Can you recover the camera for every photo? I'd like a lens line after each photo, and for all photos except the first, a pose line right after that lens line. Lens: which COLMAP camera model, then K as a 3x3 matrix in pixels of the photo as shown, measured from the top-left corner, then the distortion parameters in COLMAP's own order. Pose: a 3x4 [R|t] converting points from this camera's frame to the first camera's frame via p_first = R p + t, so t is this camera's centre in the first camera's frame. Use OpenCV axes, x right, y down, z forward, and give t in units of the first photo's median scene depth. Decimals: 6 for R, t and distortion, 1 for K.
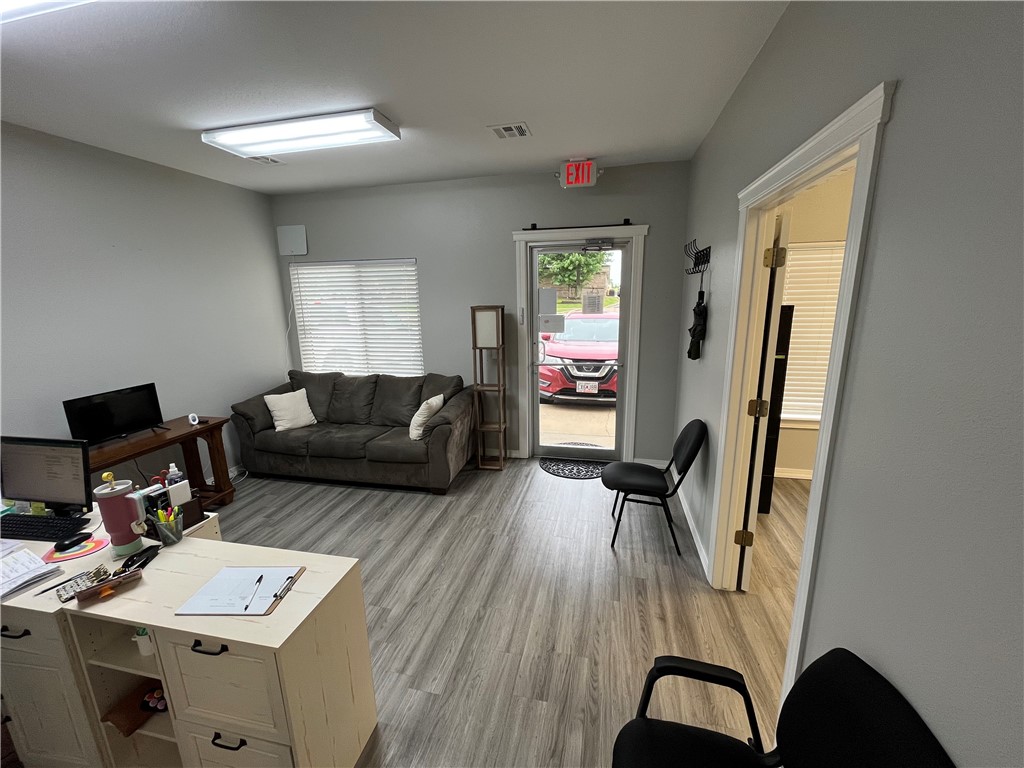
lens RADIAL K [[412.7, 0, 511.7], [0, 412.7, 383.3], [0, 0, 1]] dist [-0.000220, -0.000470]
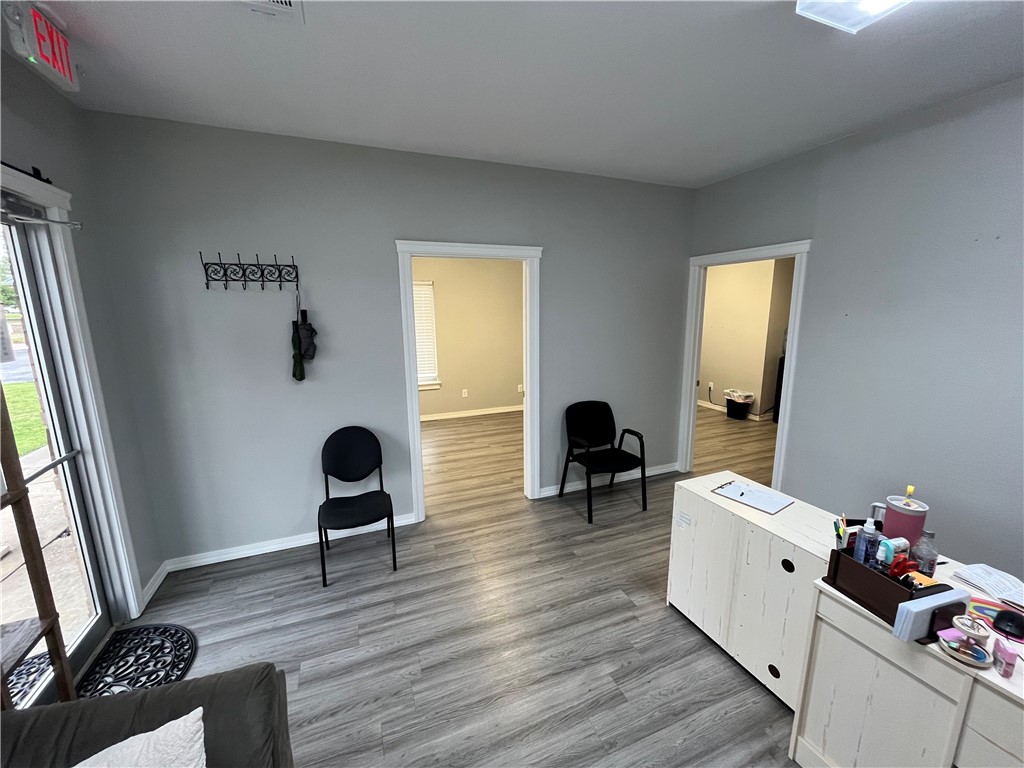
lens RADIAL K [[412.7, 0, 510.4], [0, 412.7, 385.2], [0, 0, 1]] dist [-0.000220, -0.000470]
pose [[-0.575664, -0.133957, 0.806639, -0.850097], [0.194657, 0.935678, 0.294304, -0.325624], [-0.794179, 0.326438, -0.512560, 1.529142]]
